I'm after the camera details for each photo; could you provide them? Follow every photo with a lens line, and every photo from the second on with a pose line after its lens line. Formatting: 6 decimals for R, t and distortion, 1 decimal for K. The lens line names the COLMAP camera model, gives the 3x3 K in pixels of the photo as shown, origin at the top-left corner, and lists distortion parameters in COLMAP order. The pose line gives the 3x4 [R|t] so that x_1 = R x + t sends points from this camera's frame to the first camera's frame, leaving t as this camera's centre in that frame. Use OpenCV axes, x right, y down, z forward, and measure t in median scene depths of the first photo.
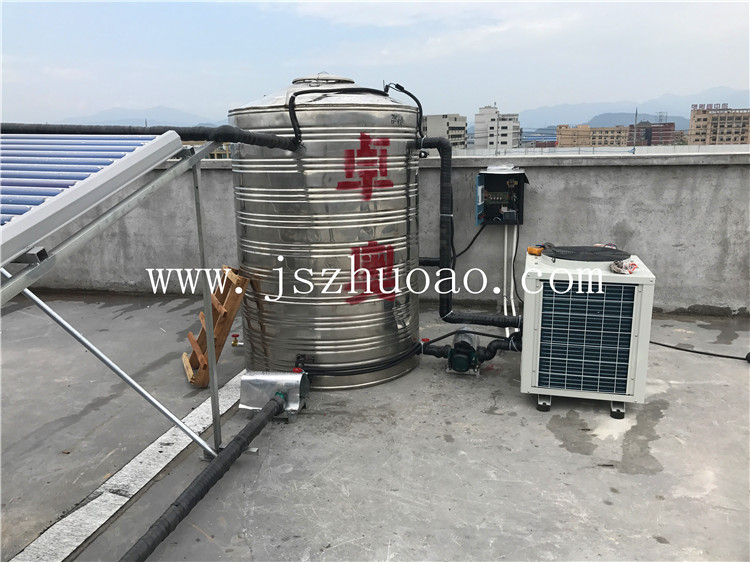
lens RADIAL K [[612.4, 0, 370.9], [0, 612.4, 282.0], [0, 0, 1]] dist [0.027188, -0.023627]
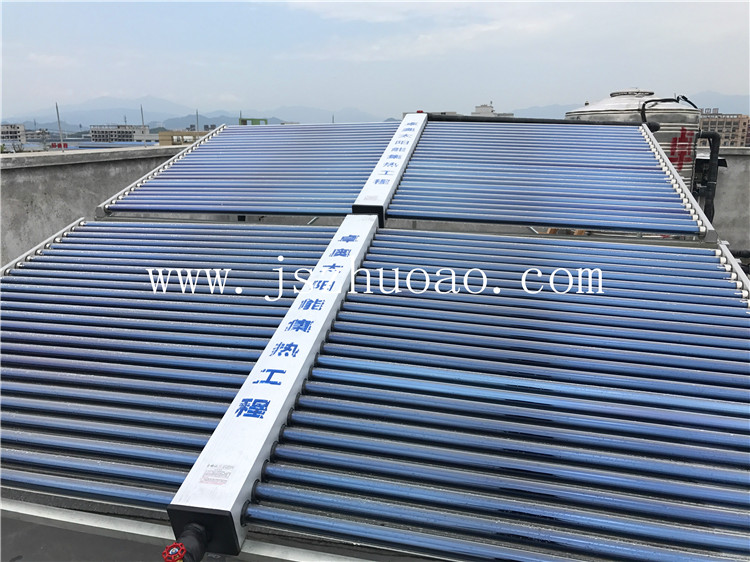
lens RADIAL K [[612.4, 0, 363.3], [0, 612.4, 262.5], [0, 0, 1]] dist [0.027188, -0.023627]
pose [[0.999667, 0.024072, 0.009297, -0.810486], [-0.023853, 0.999450, -0.023028, 0.155526], [-0.009847, 0.022798, 0.999692, -0.552325]]
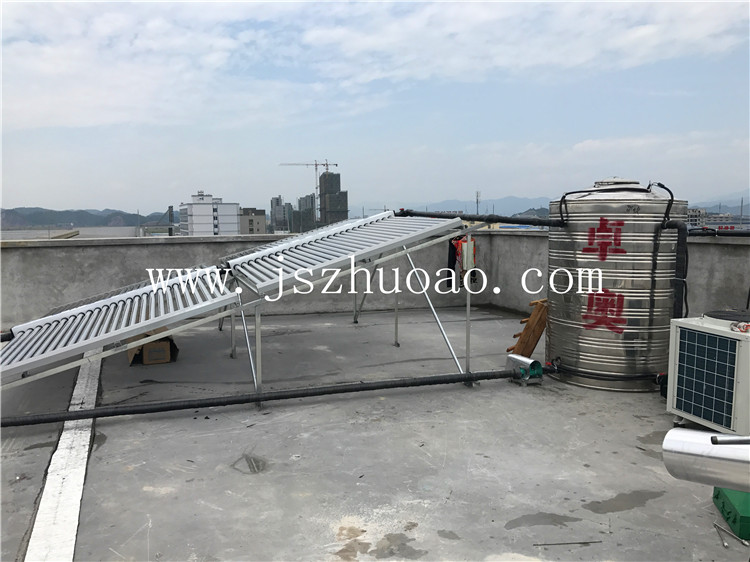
lens RADIAL K [[612.4, 0, 374.0], [0, 612.4, 276.2], [0, 0, 1]] dist [0.027188, -0.023627]
pose [[0.559825, 0.096882, -0.822928, 0.911388], [-0.193045, 0.981062, -0.015826, 0.035182], [0.805810, 0.167722, 0.567925, -0.300505]]
